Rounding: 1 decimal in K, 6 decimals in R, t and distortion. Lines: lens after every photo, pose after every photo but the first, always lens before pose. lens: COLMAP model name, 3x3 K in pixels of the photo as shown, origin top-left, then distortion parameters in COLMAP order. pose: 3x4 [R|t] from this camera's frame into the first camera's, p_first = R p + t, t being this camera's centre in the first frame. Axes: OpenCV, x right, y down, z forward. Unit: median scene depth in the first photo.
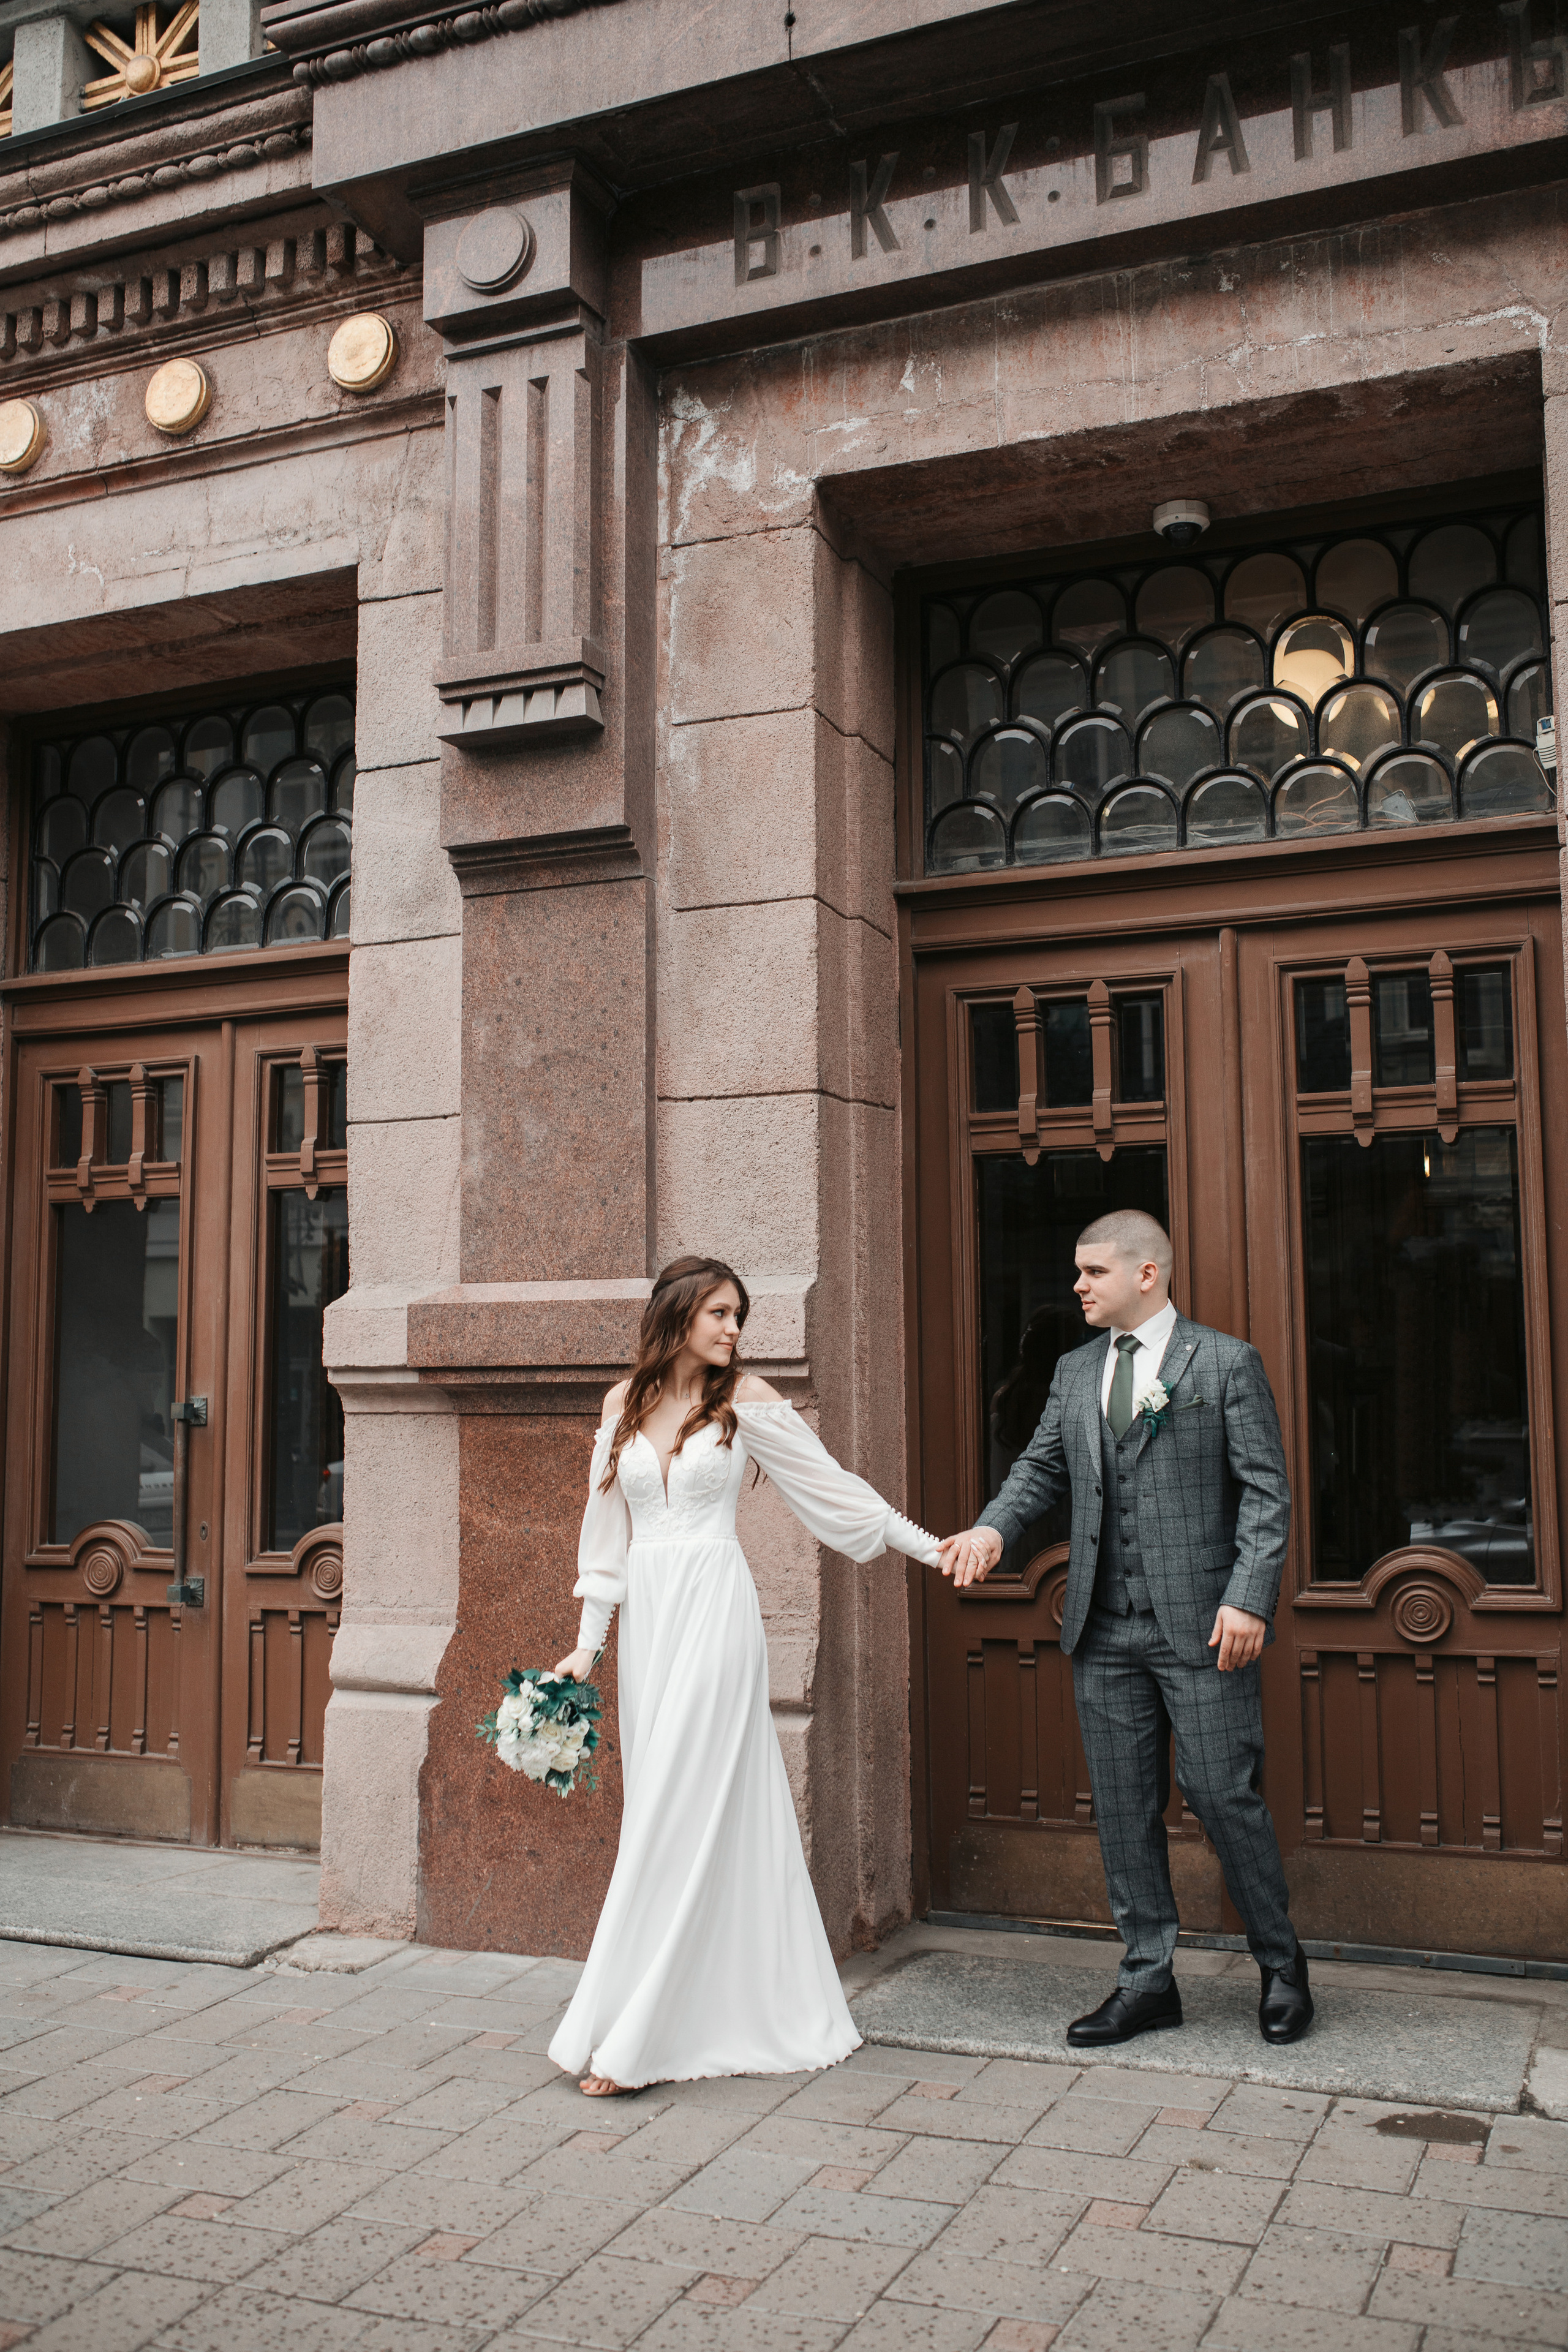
lens RADIAL K [[2231.0, 0, 784.0], [0, 2231.0, 1176.0], [0, 0, 1]] dist [-0.059221, 0.075662]
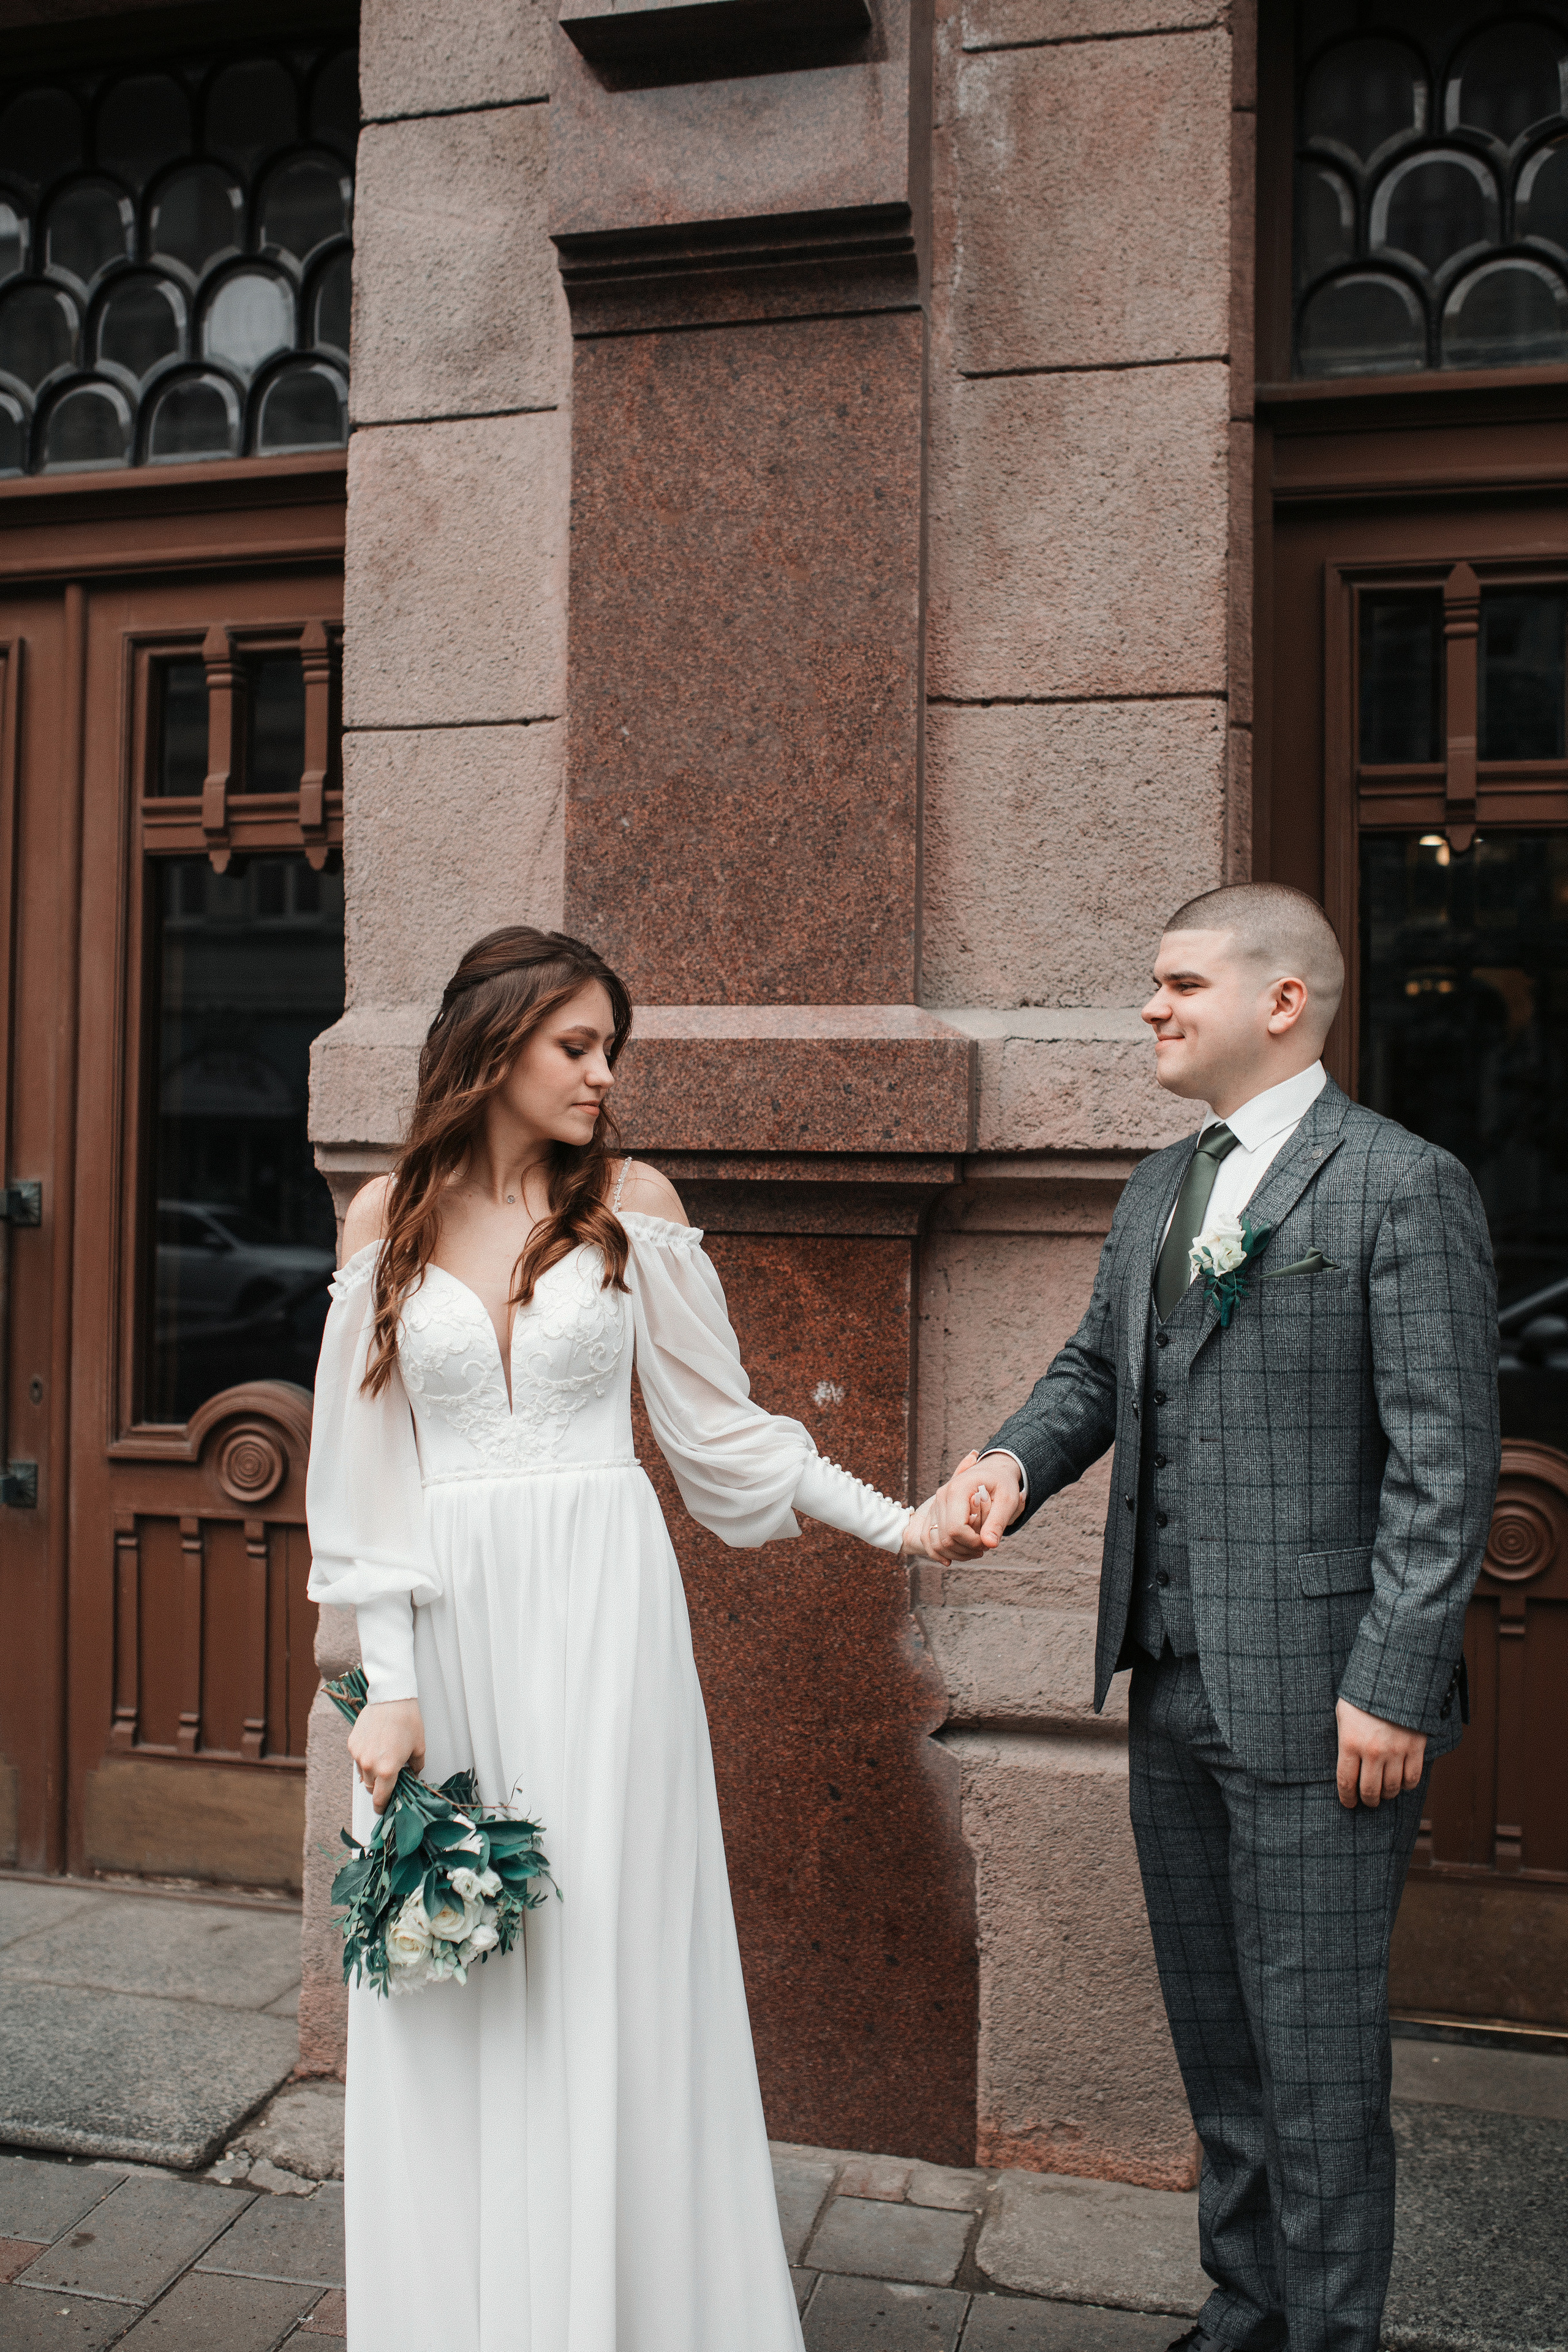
lens RADIAL K [[2231.0, 0, 784.0], [0, 2231.0, 1176.0], [0, 0, 1]] dist [-0.059221, 0.075662]
pose [[0.987561, 0.022368, 0.155640, -0.172355], [-0.038152, 0.994338, 0.099182, 0.031367], [-0.152540, -0.103886, 0.982822, 0.399166]]
